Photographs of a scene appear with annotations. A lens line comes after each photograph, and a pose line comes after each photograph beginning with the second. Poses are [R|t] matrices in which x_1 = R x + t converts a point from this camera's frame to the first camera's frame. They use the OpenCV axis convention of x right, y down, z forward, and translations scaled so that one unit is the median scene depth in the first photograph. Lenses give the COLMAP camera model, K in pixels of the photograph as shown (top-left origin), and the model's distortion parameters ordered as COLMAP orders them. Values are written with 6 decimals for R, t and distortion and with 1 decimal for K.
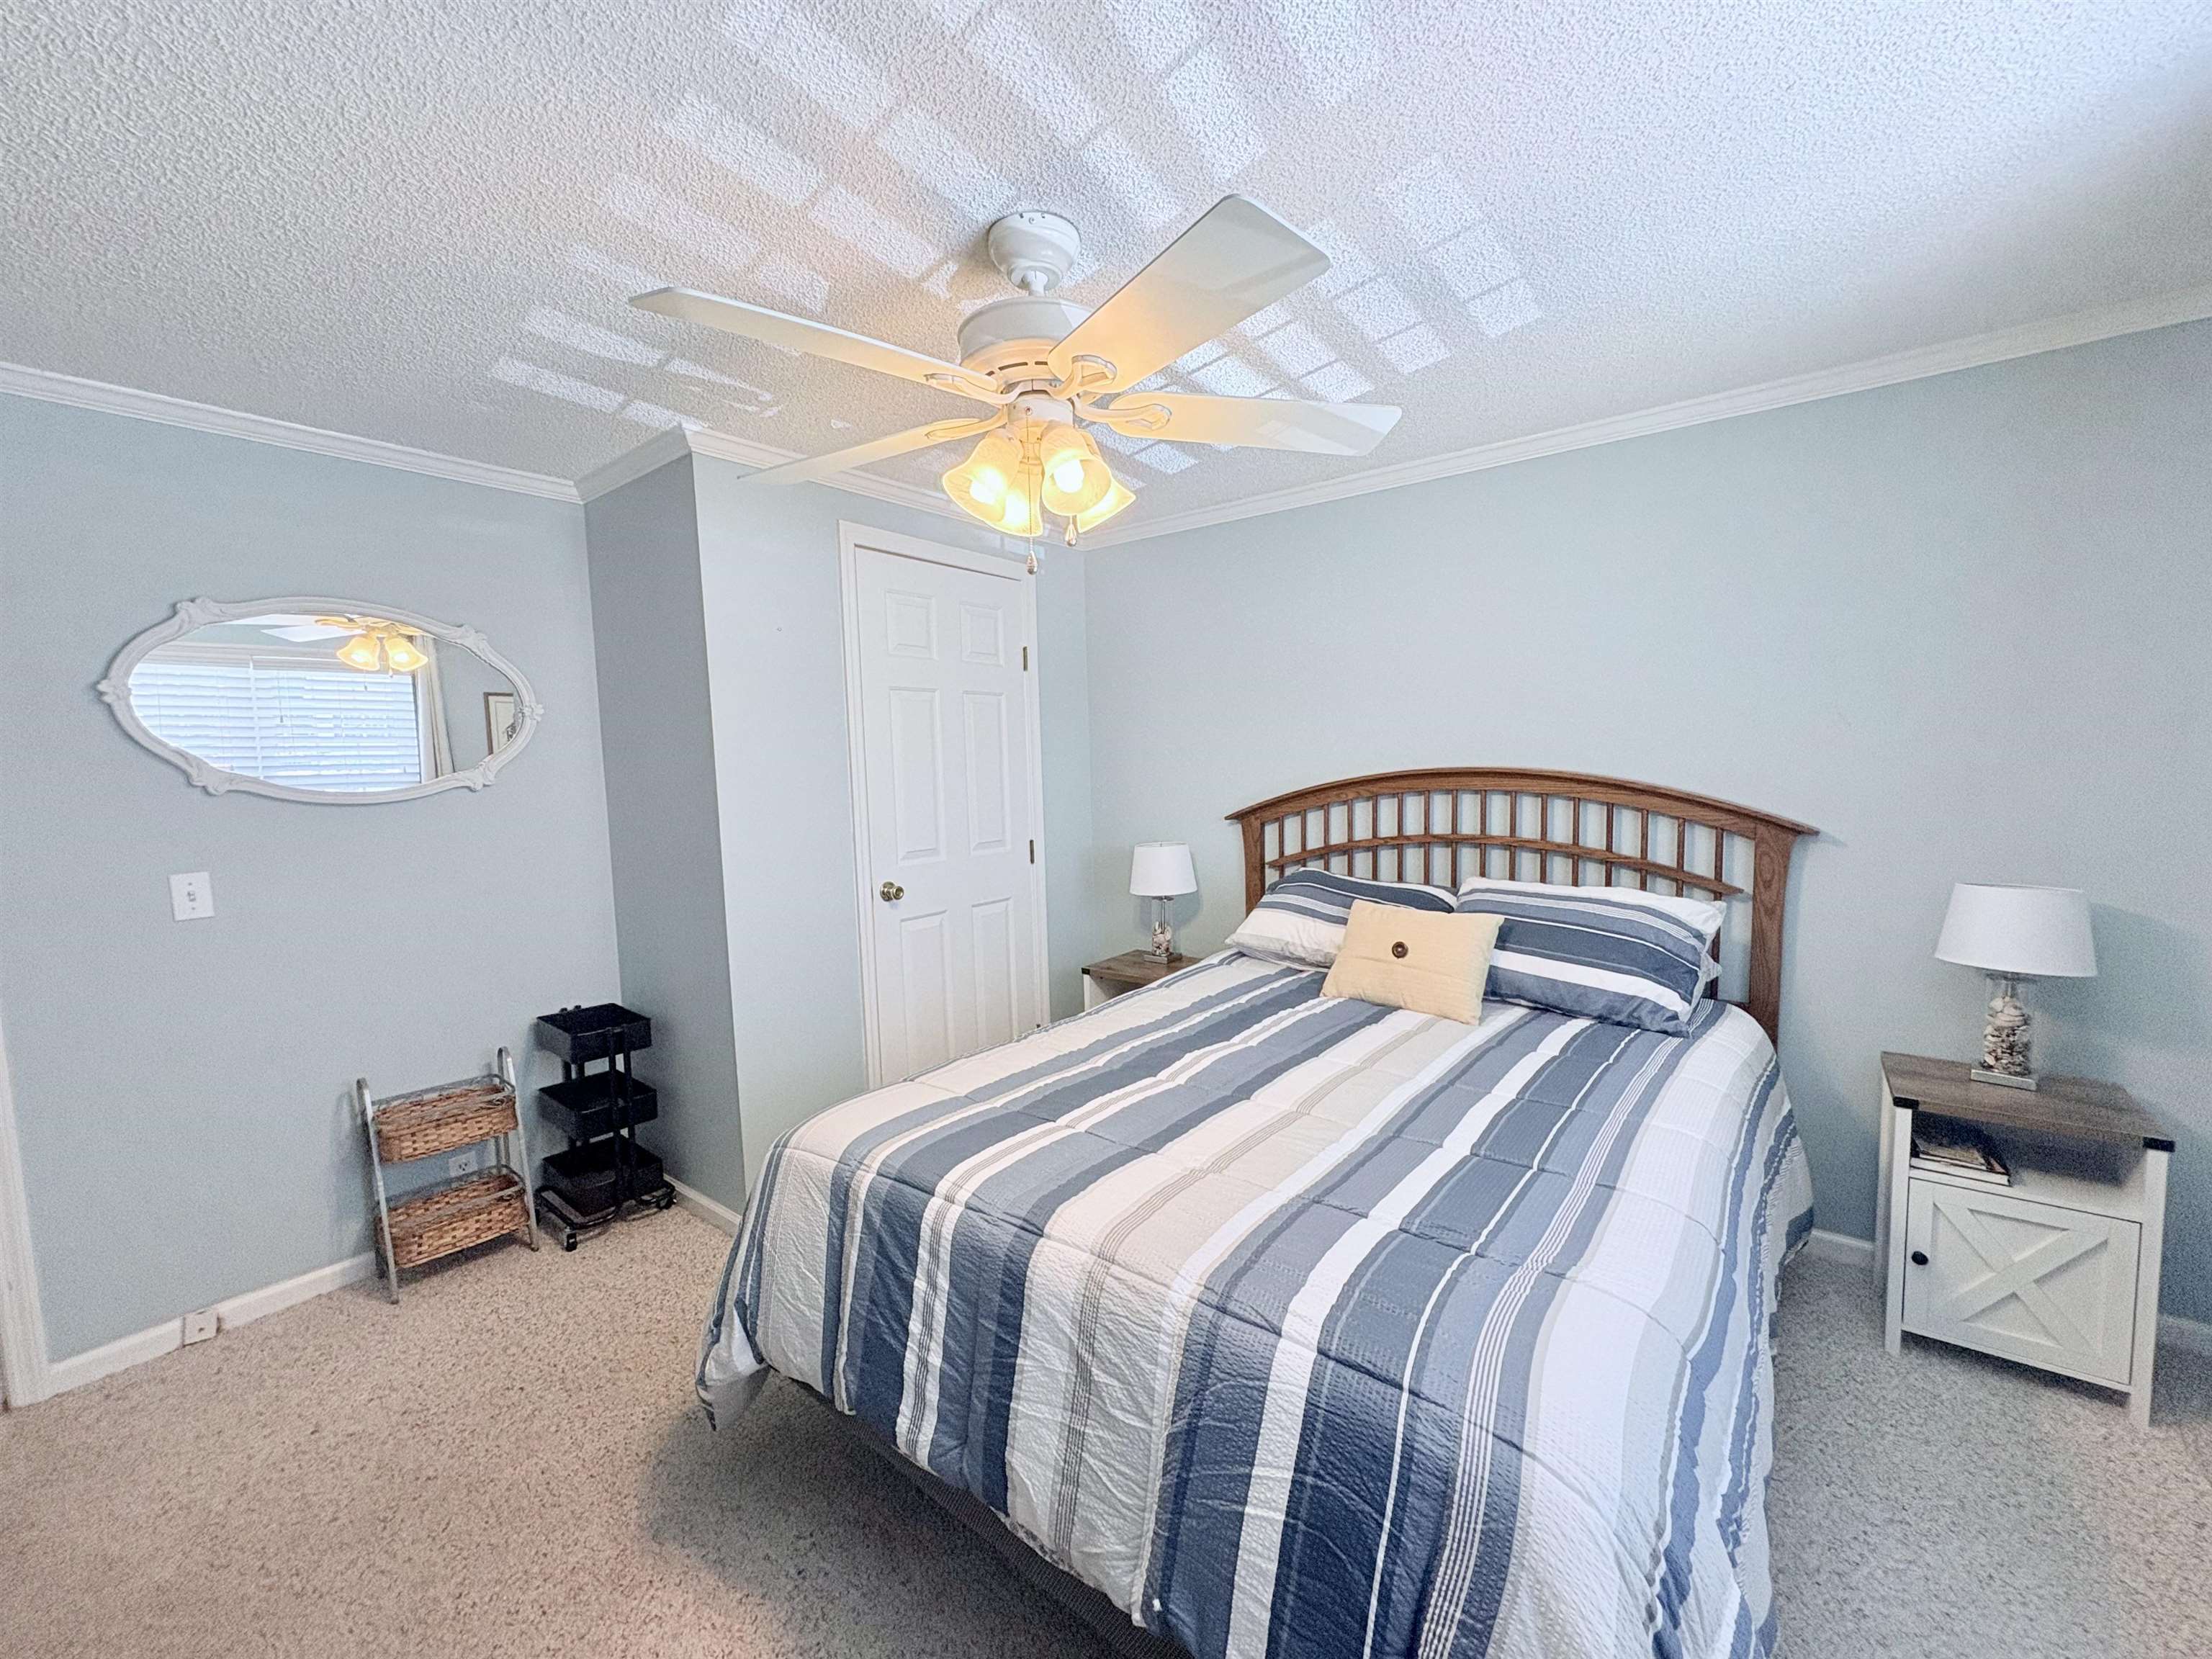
lens RADIAL K [[885.2, 0, 1106.0], [0, 885.2, 829.5], [0, 0, 1]] dist [-0.001104, -0.000161]
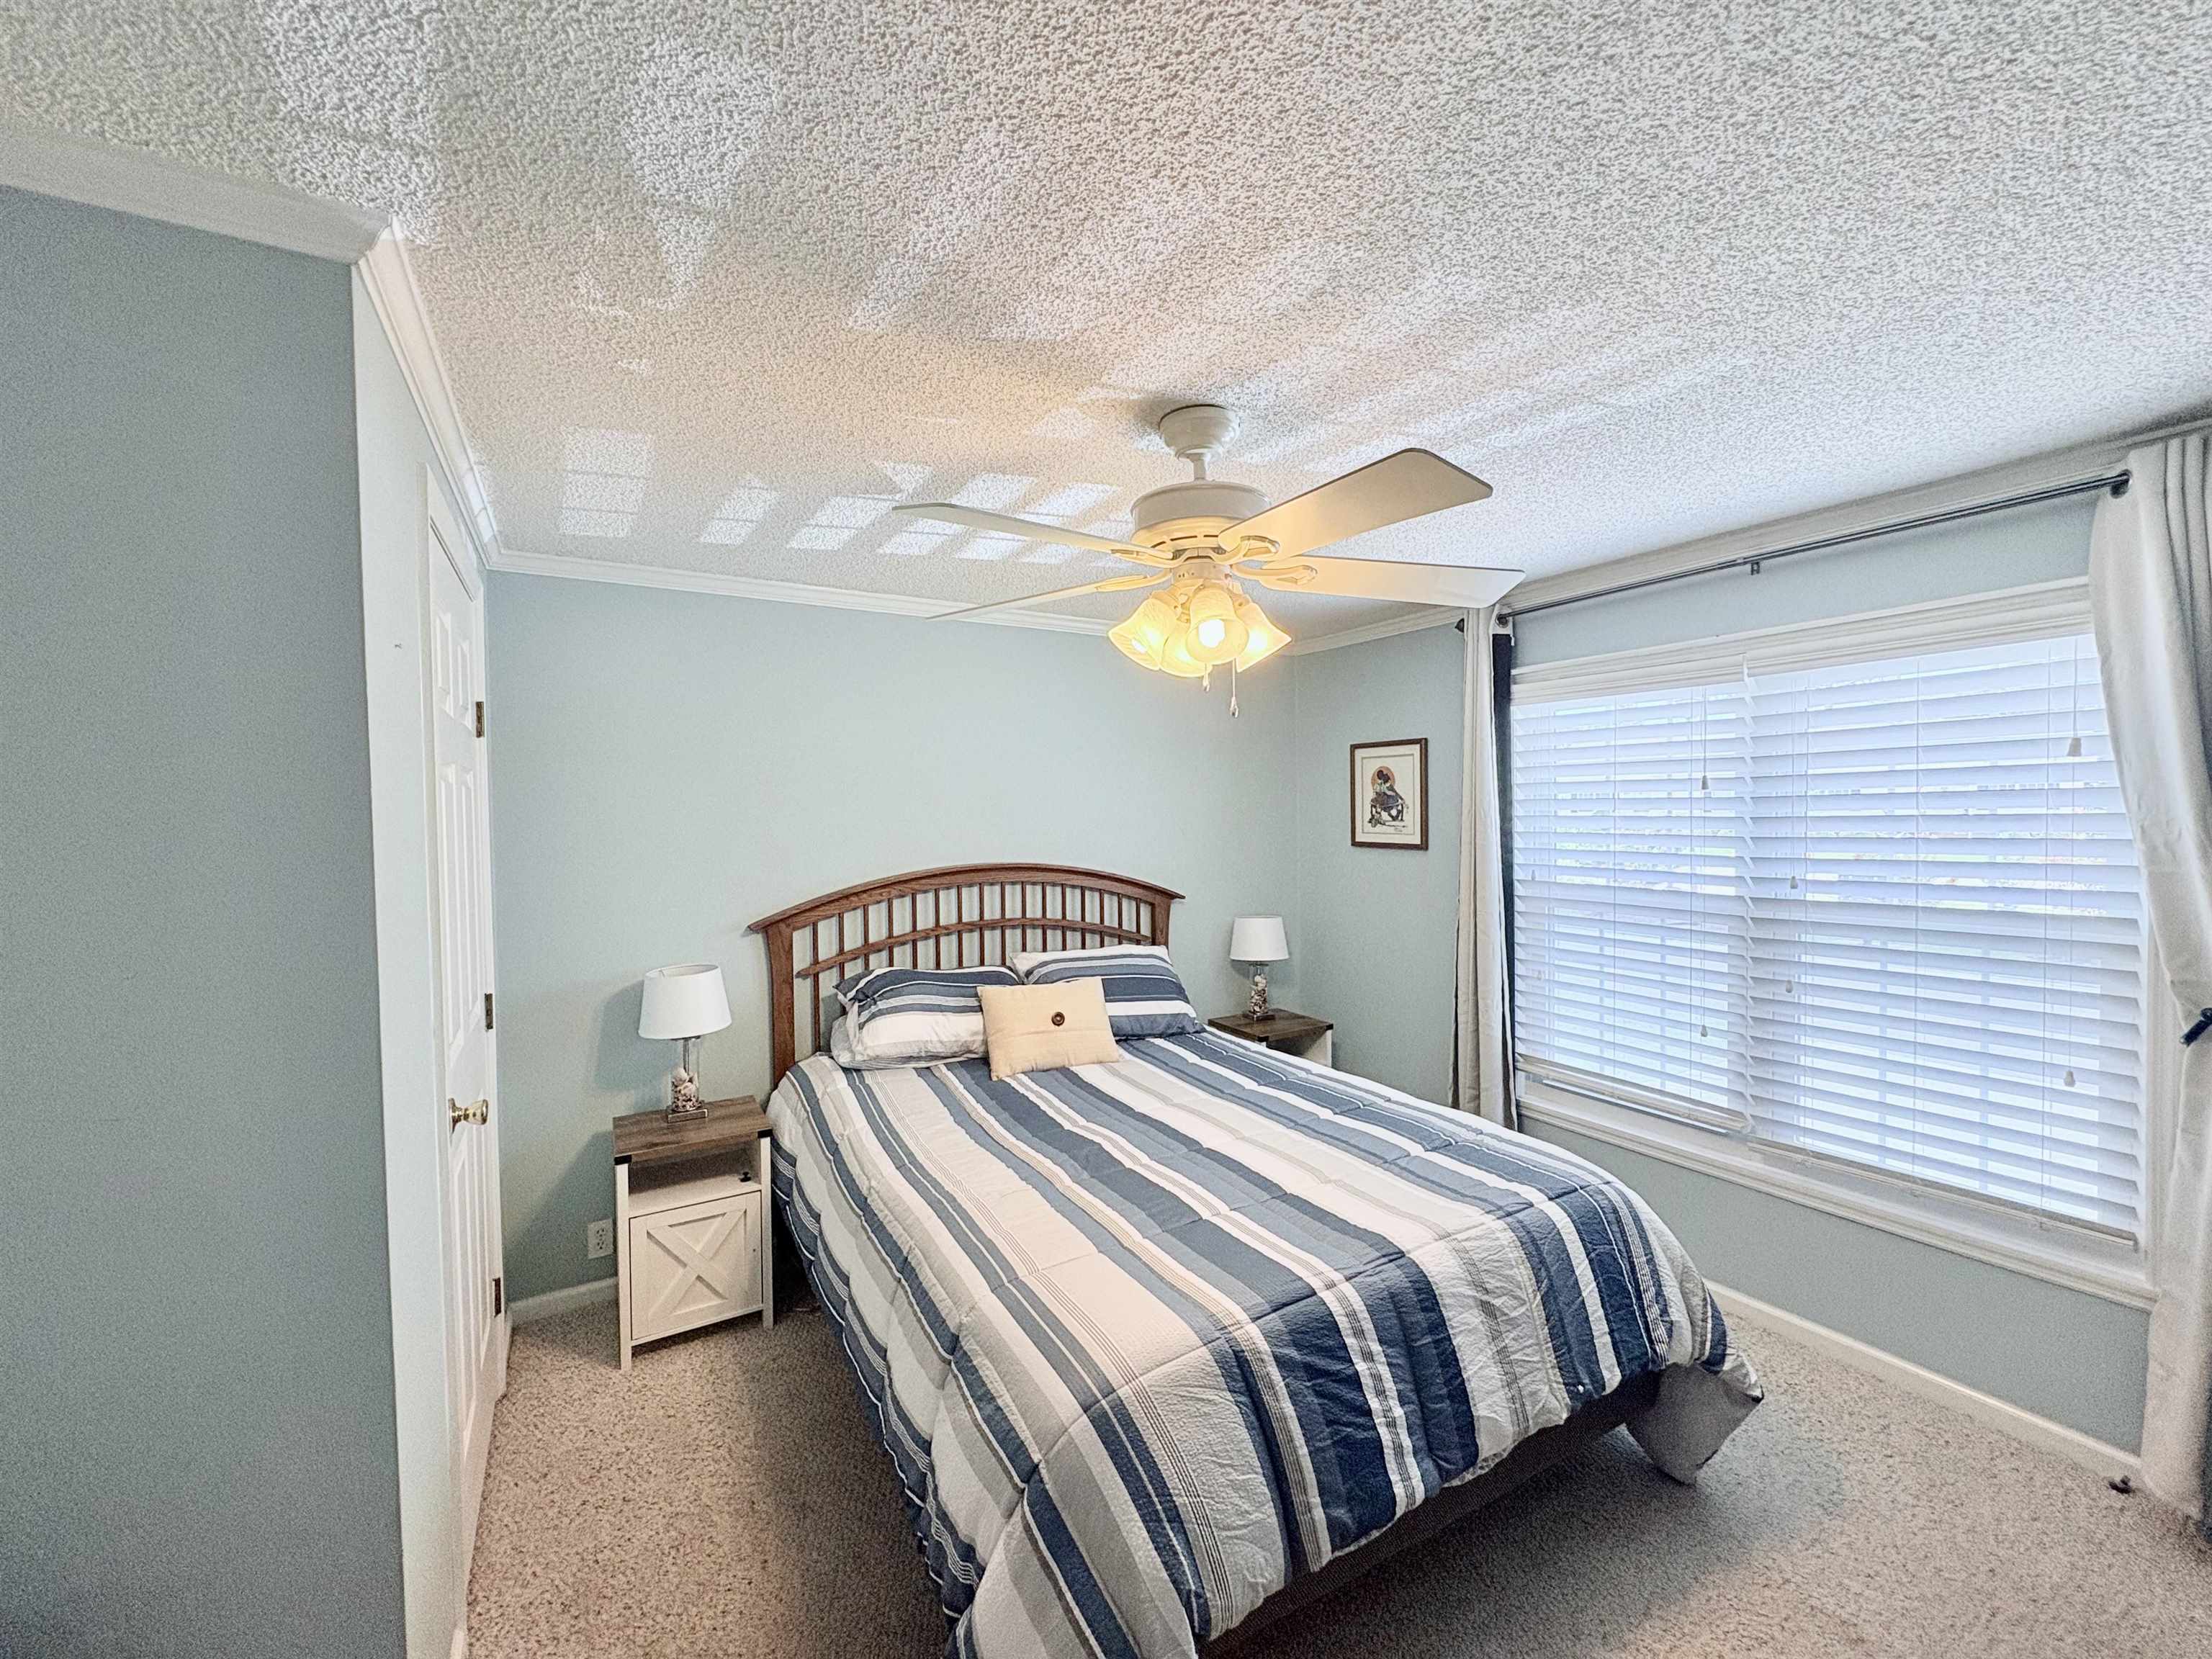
lens RADIAL K [[885.2, 0, 1106.0], [0, 885.2, 829.5], [0, 0, 1]] dist [-0.001104, -0.000161]
pose [[0.368639, 0.001933, 0.929571, -0.779222], [0.077512, 0.996451, -0.032811, -0.077491], [-0.926335, 0.084148, 0.367181, 0.486003]]
